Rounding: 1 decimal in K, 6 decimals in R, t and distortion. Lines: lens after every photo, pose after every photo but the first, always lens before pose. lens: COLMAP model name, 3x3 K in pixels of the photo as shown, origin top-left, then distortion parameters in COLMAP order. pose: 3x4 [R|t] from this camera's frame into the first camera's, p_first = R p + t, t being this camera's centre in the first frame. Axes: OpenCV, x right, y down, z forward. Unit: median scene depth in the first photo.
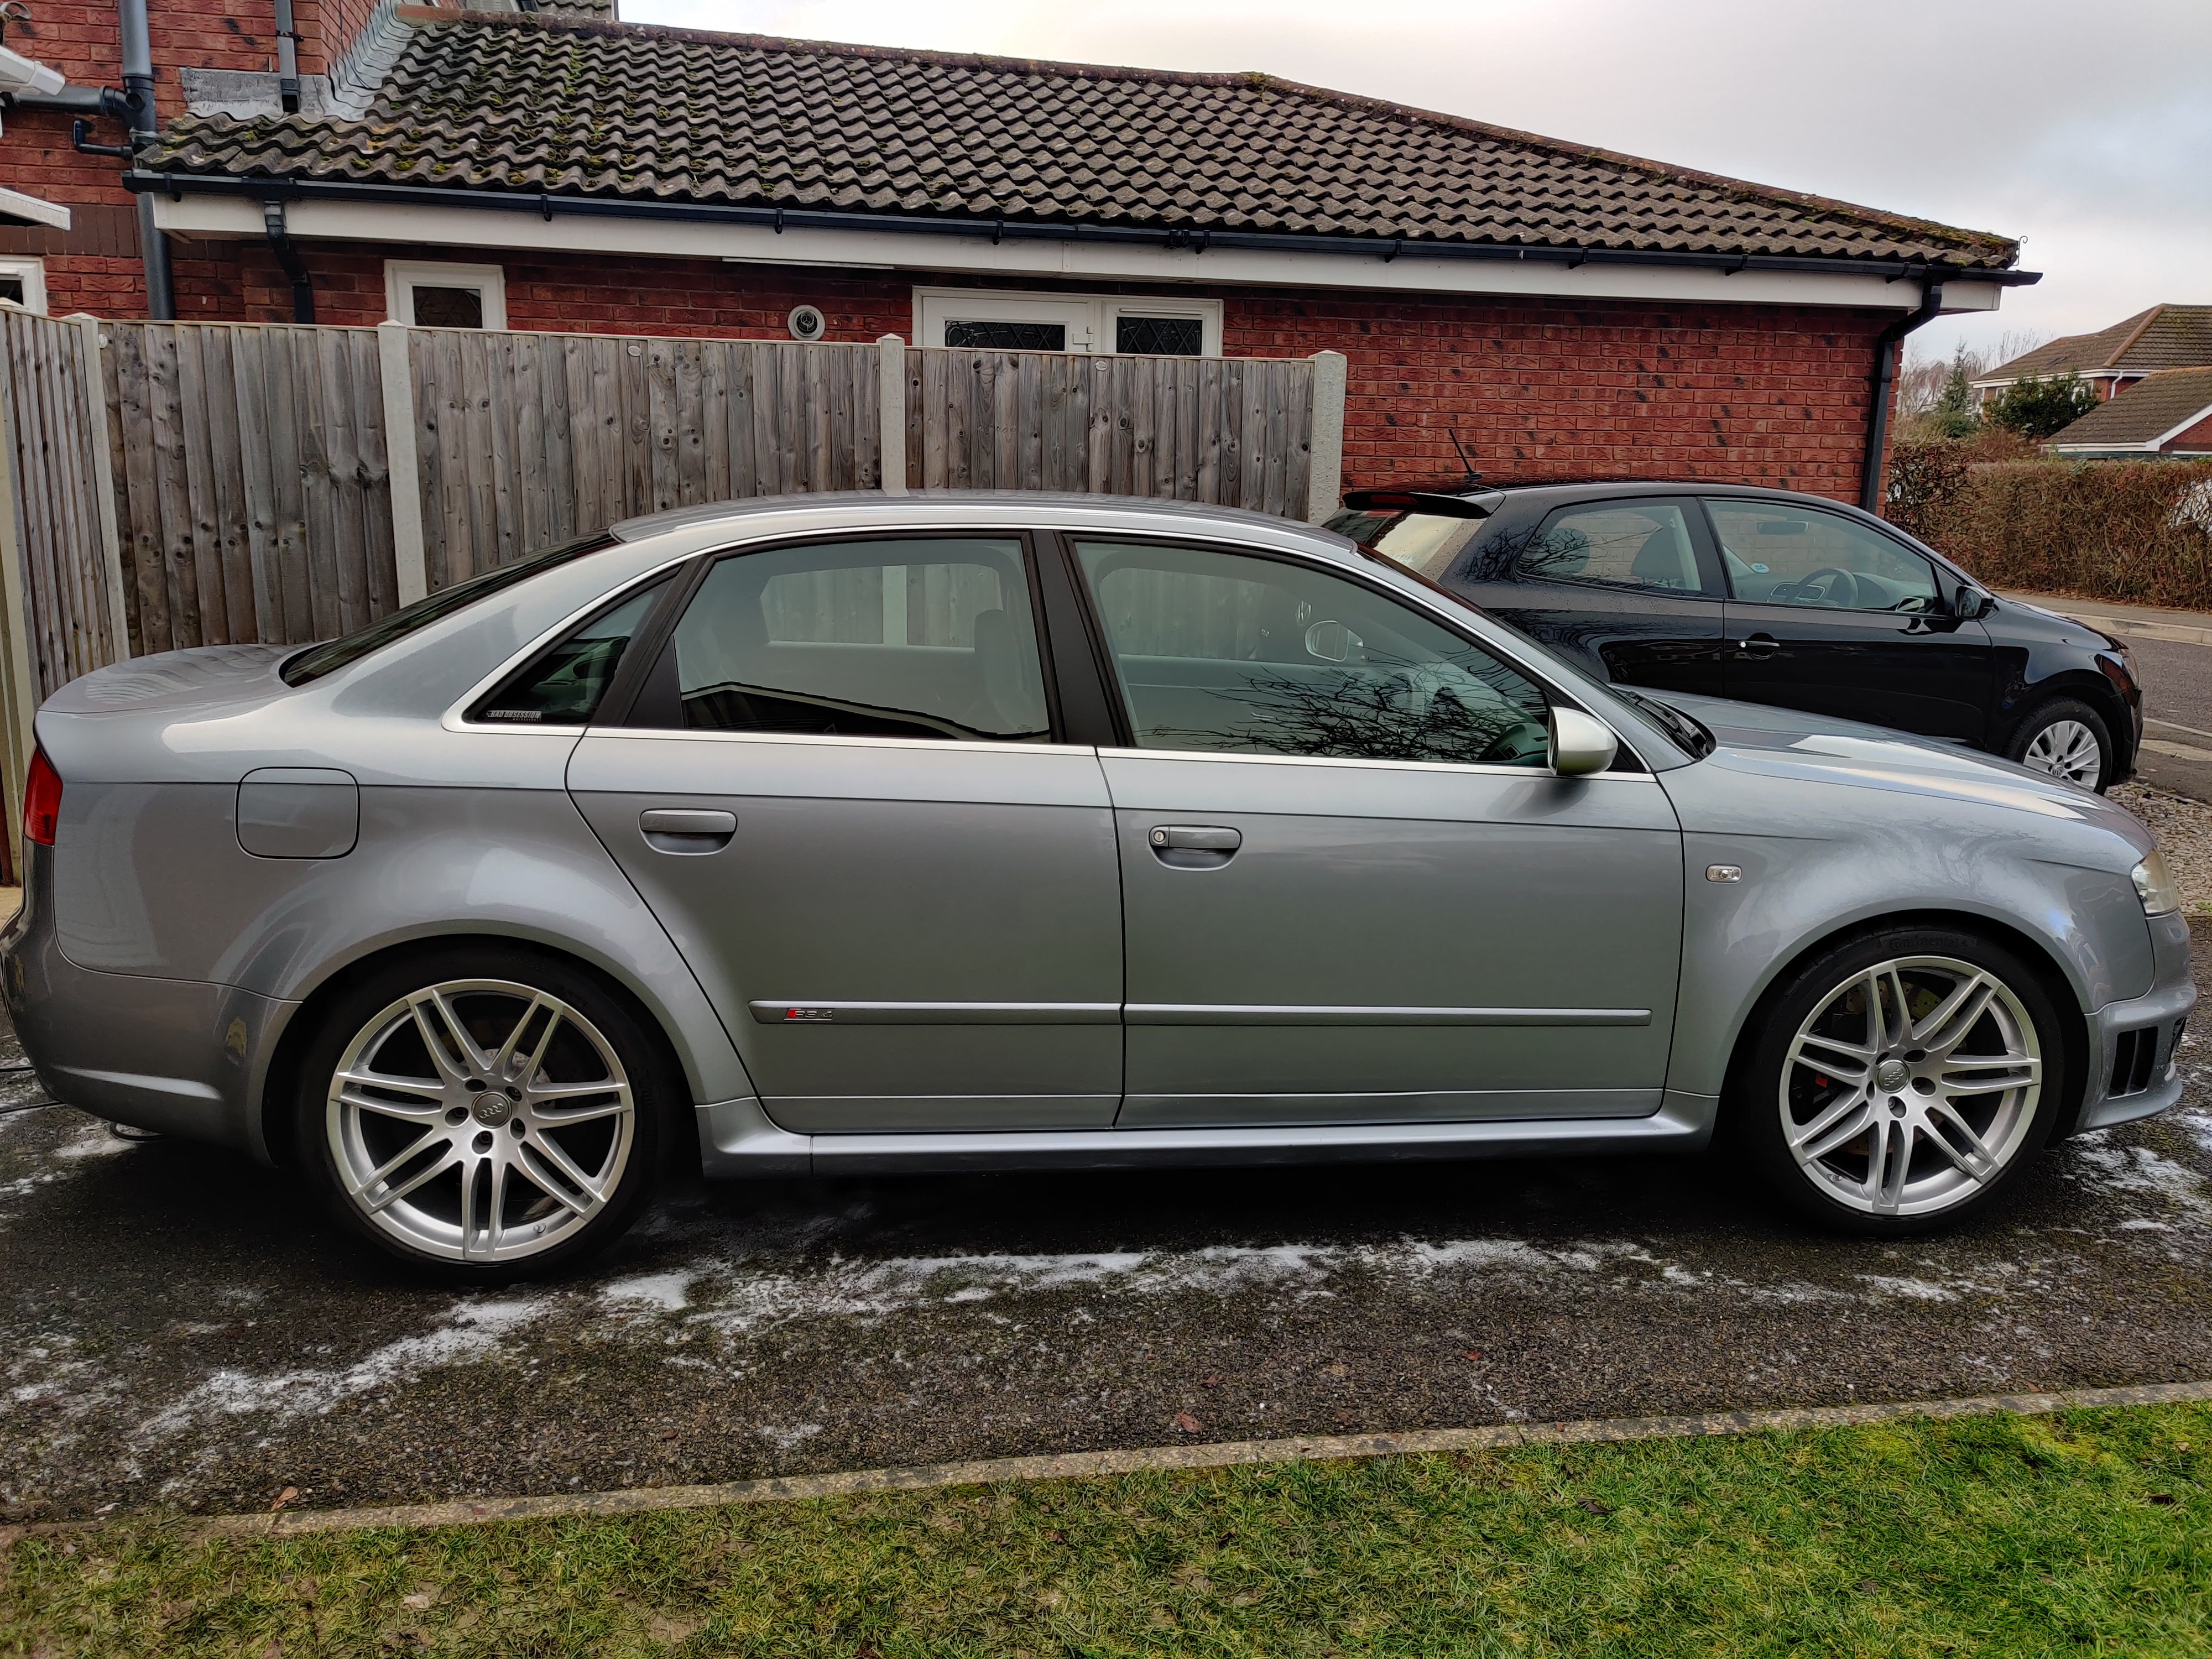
lens RADIAL K [[1664.1, 0, 1089.8], [0, 1664.1, 820.0], [0, 0, 1]] dist [0.033426, -0.028699]
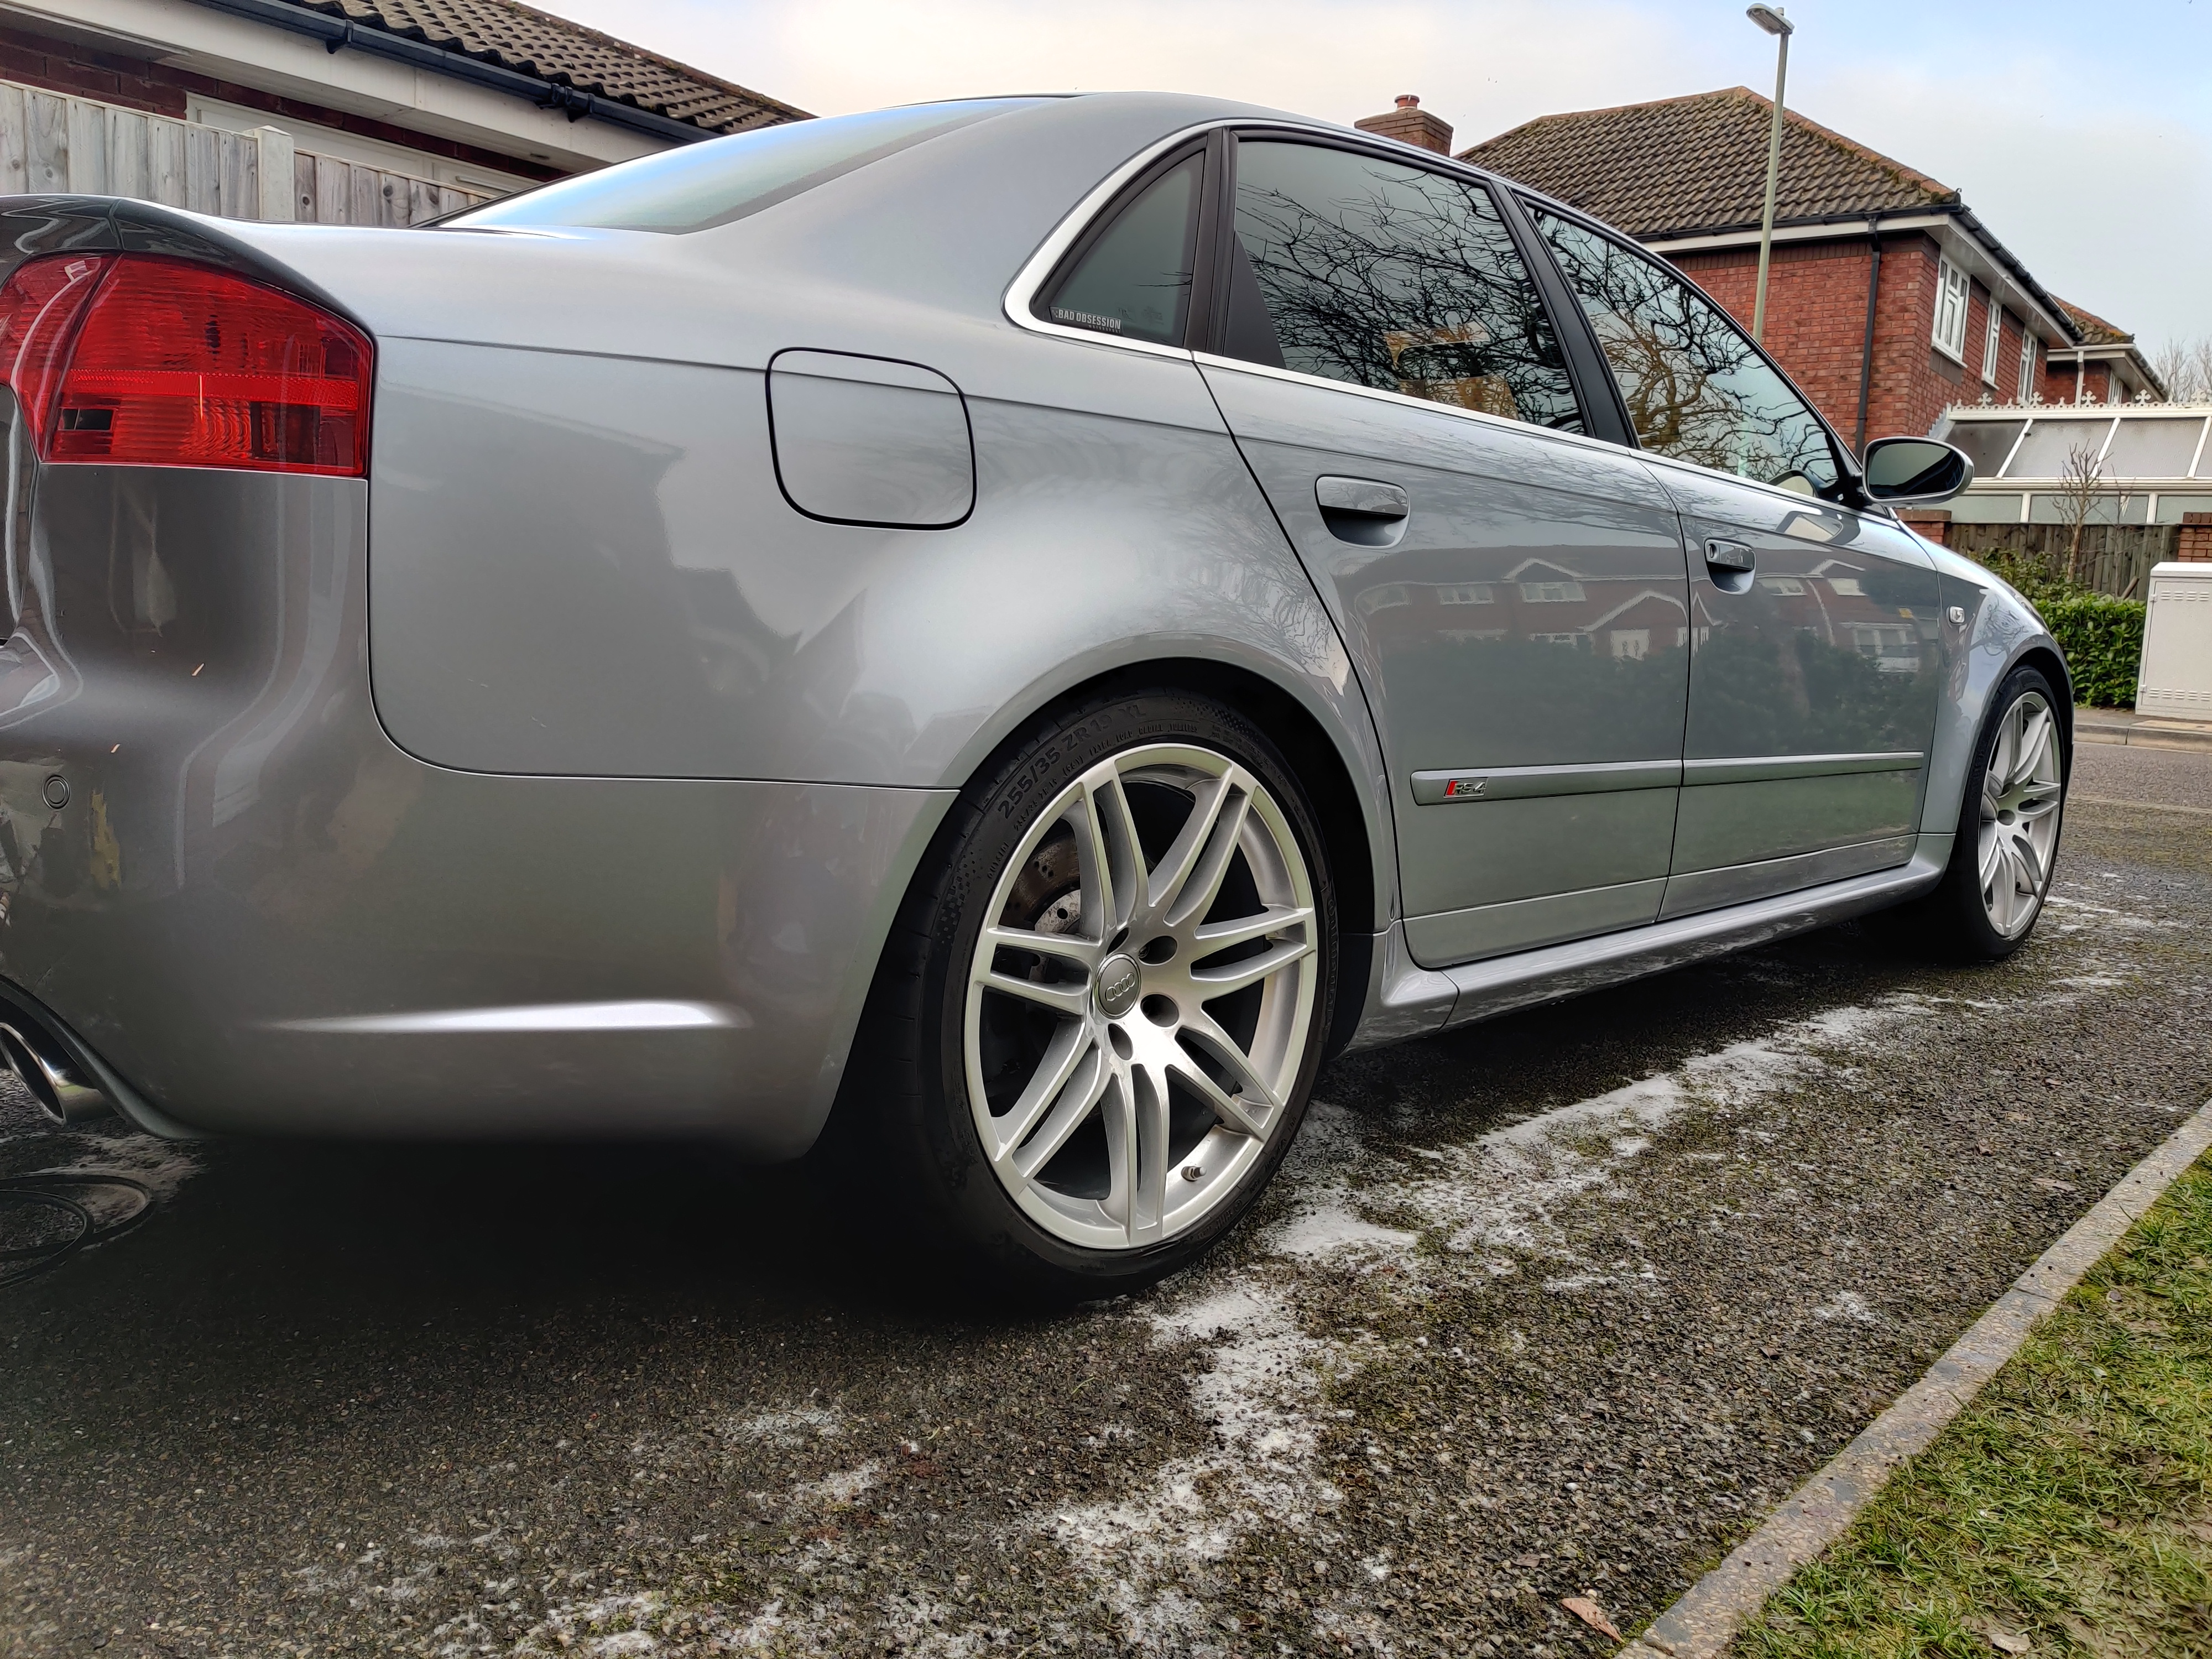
lens RADIAL K [[1664.1, 0, 1111.2], [0, 1664.1, 837.2], [0, 0, 1]] dist [0.033426, -0.028699]
pose [[0.781734, -0.080538, 0.618390, -0.696676], [0.104875, 0.994481, -0.003058, 0.119532], [-0.614731, 0.067245, 0.785865, 0.524601]]
